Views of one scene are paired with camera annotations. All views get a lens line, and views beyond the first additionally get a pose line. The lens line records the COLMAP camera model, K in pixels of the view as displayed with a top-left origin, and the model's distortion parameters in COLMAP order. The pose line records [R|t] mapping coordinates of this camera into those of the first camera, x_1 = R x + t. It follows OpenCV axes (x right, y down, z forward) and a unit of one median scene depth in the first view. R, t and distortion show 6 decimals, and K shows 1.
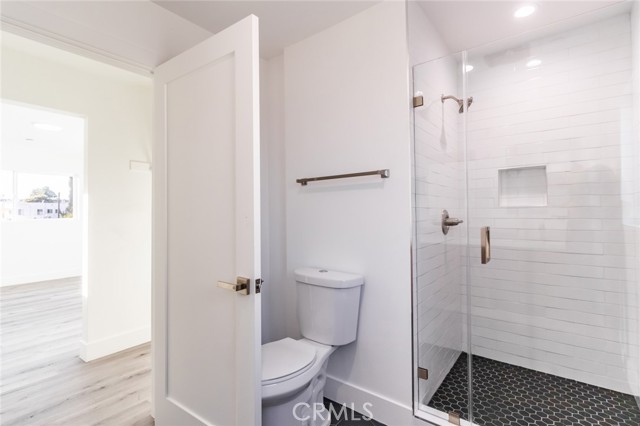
lens RADIAL K [[305.8, 0, 319.5], [0, 305.8, 207.7], [0, 0, 1]] dist [0.001301, 0.000125]
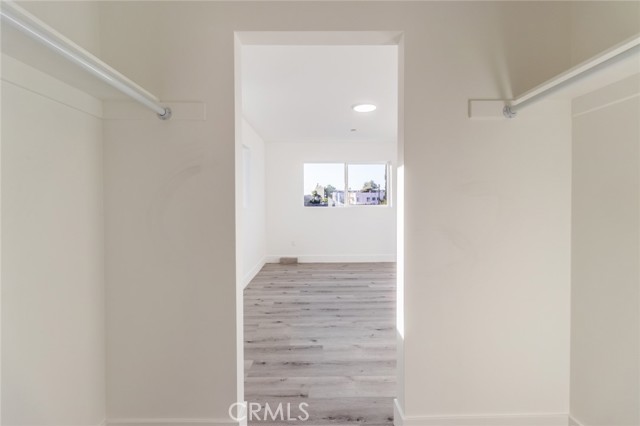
lens RADIAL K [[299.7, 0, 318.6], [0, 299.7, 208.1], [0, 0, 1]] dist [0.001869, -0.000096]
pose [[0.618457, 0.021578, -0.785522, -0.371233], [0.012548, 0.999224, 0.037328, 0.010057], [0.785718, -0.032942, 0.617706, 0.470496]]
